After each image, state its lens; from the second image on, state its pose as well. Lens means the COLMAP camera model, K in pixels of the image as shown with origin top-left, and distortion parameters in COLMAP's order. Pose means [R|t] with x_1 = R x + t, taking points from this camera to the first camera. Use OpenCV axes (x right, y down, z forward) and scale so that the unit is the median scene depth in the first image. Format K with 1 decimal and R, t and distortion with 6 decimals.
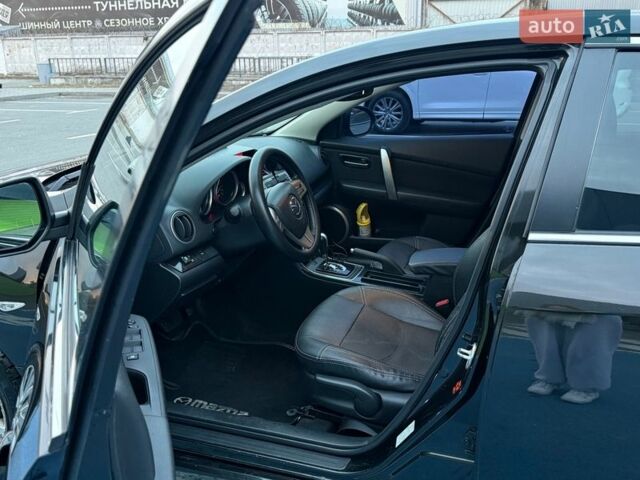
lens RADIAL K [[596.5, 0, 326.5], [0, 596.5, 261.3], [0, 0, 1]] dist [0.083312, -0.122055]
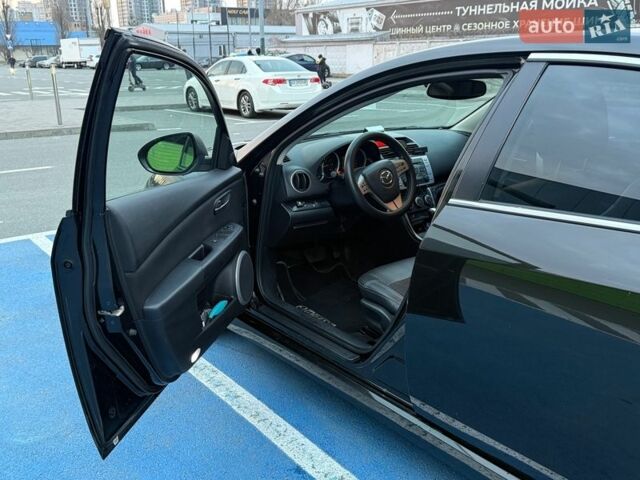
lens RADIAL K [[596.5, 0, 326.5], [0, 596.5, 261.3], [0, 0, 1]] dist [0.083312, -0.122055]
pose [[0.851221, 0.176856, -0.494111, 0.336302], [-0.178607, 0.982930, 0.044125, 0.035193], [0.493480, 0.050691, 0.868279, -0.129546]]
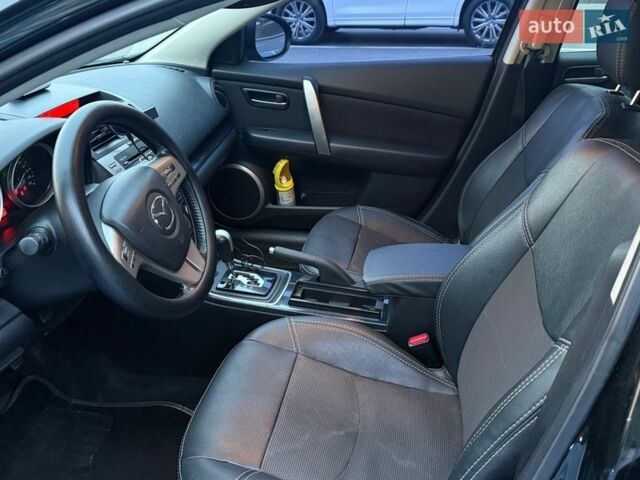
lens RADIAL K [[596.5, 0, 326.5], [0, 596.5, 261.3], [0, 0, 1]] dist [0.083312, -0.122055]
pose [[0.989343, -0.064152, 0.130712, 0.013368], [0.045146, 0.988620, 0.143499, -0.078173], [-0.138430, -0.136069, 0.980980, 0.286230]]
